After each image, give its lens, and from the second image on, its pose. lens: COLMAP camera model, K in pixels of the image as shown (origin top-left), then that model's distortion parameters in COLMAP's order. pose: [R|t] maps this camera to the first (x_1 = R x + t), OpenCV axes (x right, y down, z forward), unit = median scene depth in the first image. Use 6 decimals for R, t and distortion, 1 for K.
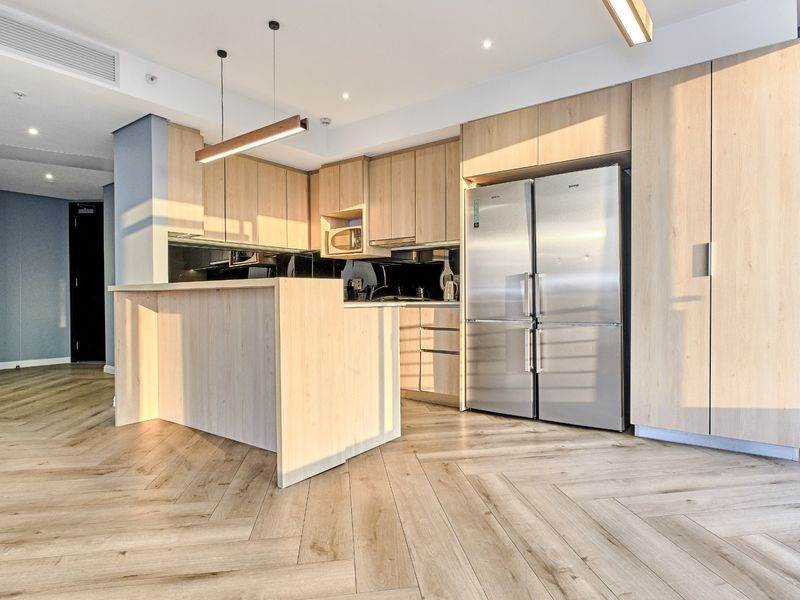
lens RADIAL K [[461.7, 0, 400.0], [0, 461.7, 300.0], [0, 0, 1]] dist [-0.001384, 0.000042]
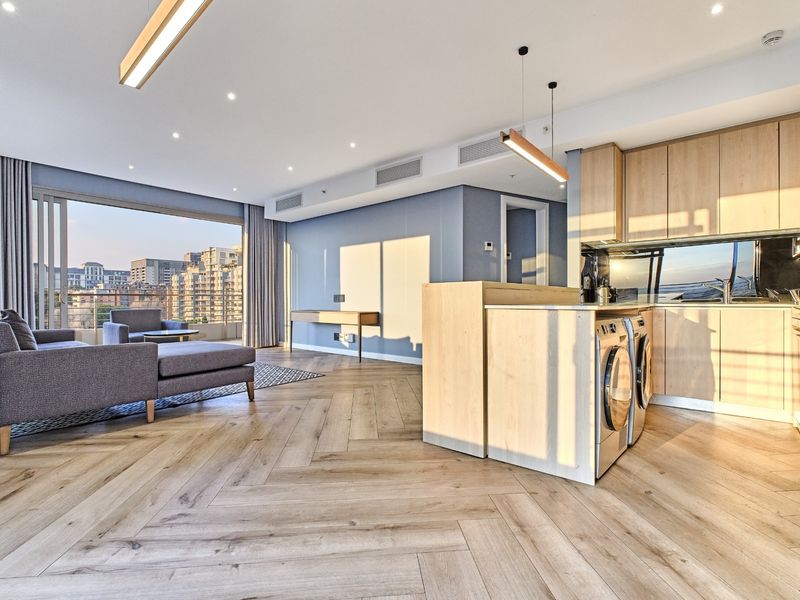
lens RADIAL K [[376.0, 0, 400.0], [0, 376.0, 300.0], [0, 0, 1]] dist [-0.000291, 0.000383]
pose [[-0.028685, 0.006924, -0.999565, 0.746904], [-0.000238, 0.999976, 0.006934, -0.008308], [0.999588, 0.000436, -0.028683, 0.862077]]
